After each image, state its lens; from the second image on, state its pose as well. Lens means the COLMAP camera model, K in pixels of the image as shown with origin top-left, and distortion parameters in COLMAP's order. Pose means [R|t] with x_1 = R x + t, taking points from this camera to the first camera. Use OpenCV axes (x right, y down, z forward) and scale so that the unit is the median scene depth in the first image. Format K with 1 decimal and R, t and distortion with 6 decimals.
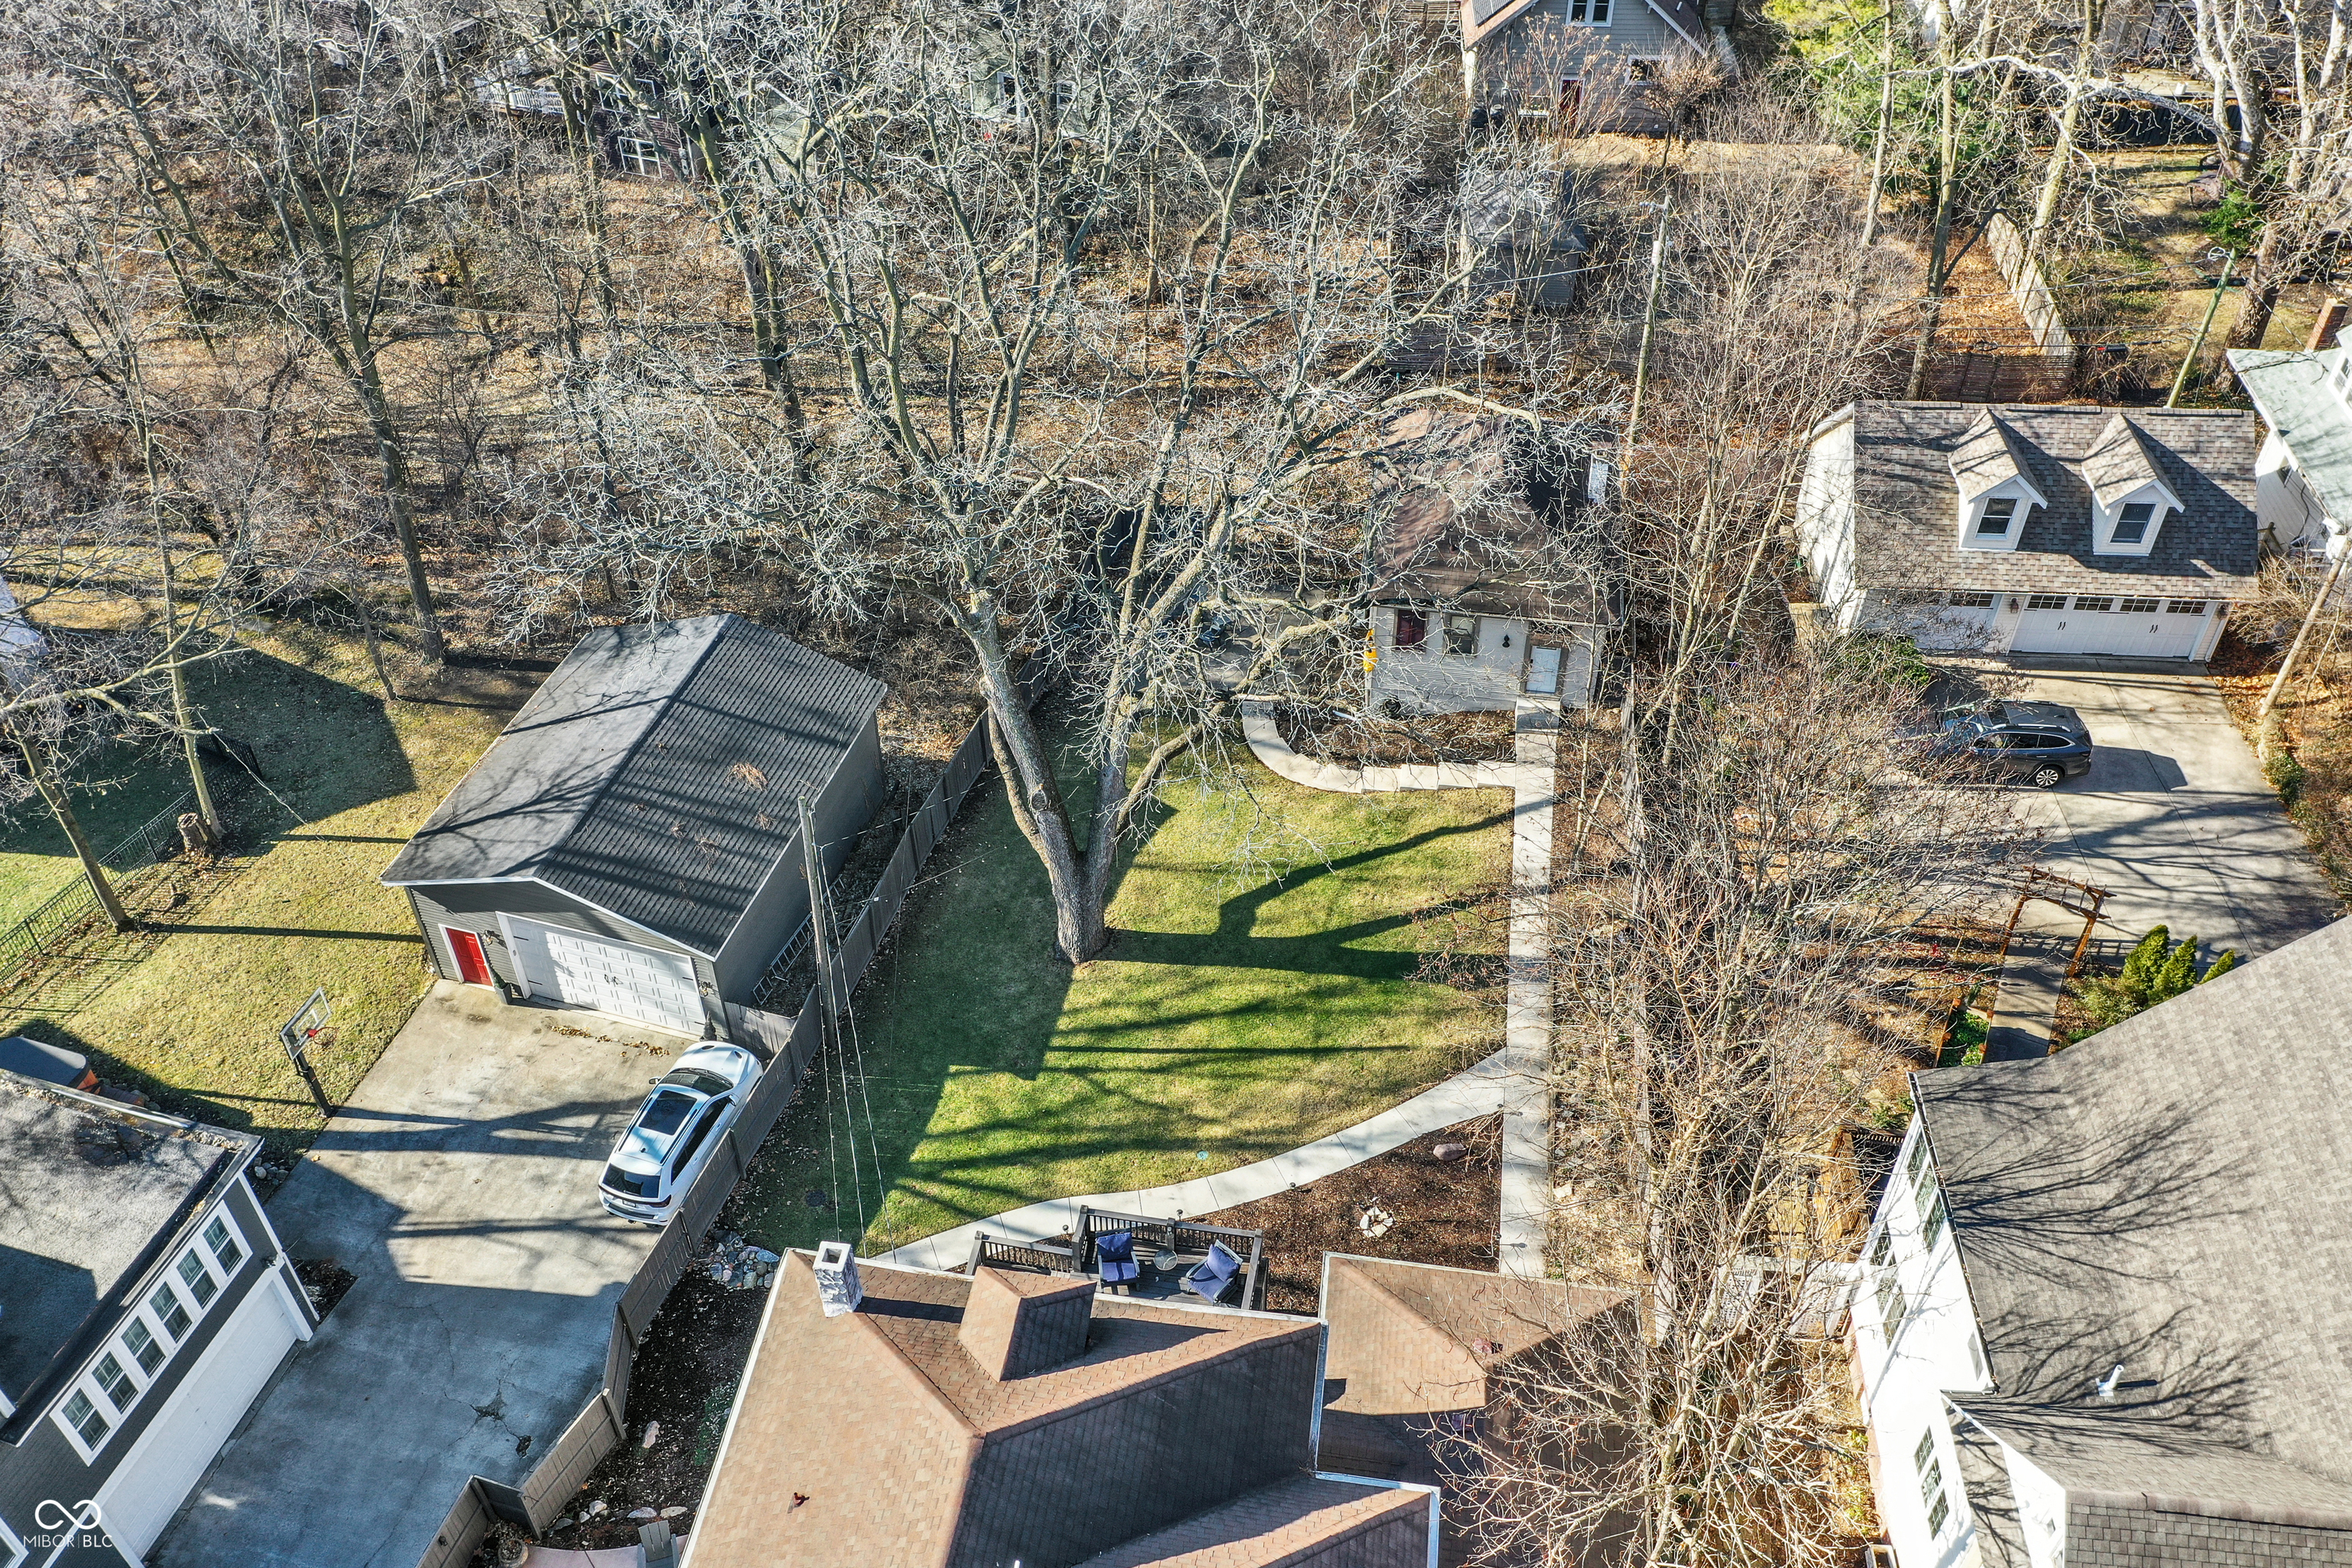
lens RADIAL K [[1908.9, 0, 1176.0], [0, 1908.9, 784.0], [0, 0, 1]] dist [0.007149, -0.001463]
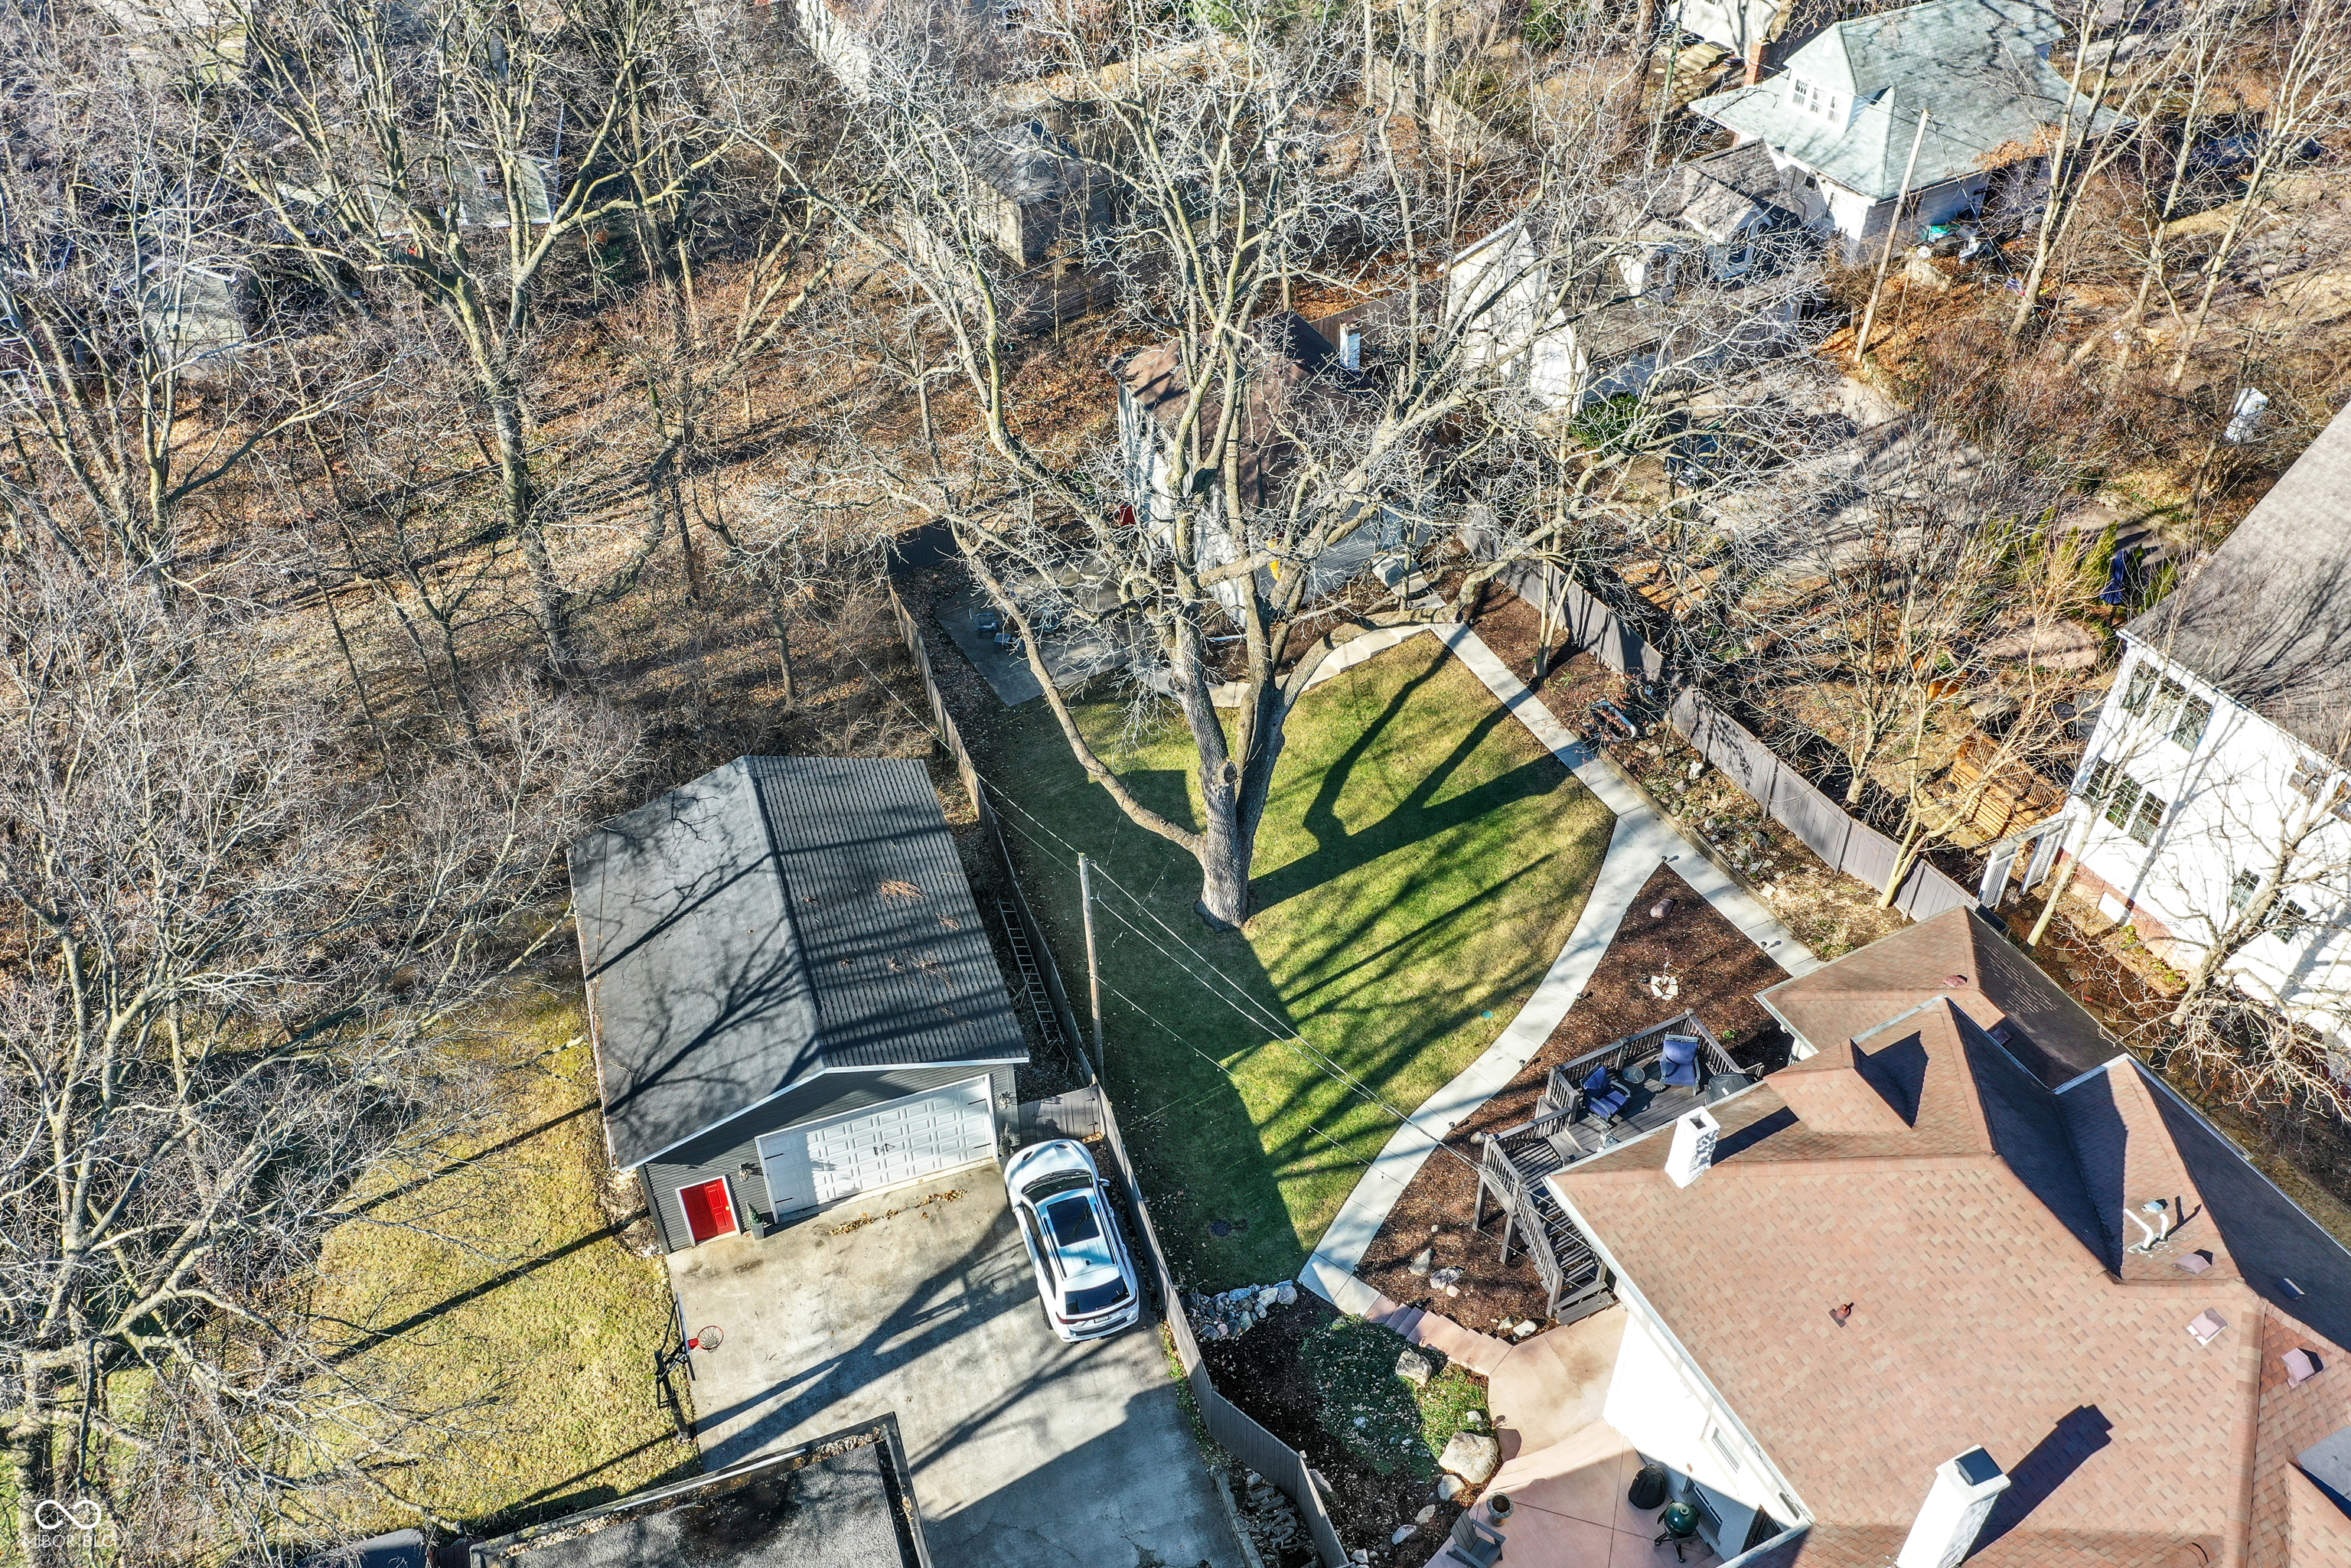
lens RADIAL K [[1908.4, 0, 1175.5], [0, 1908.4, 784.0], [0, 0, 1]] dist [-0.001852, 0.002035]
pose [[0.807995, -0.395913, 0.436345, -0.524755], [0.395431, 0.913408, 0.096537, -0.092863], [-0.436781, 0.094543, 0.894586, 0.104891]]
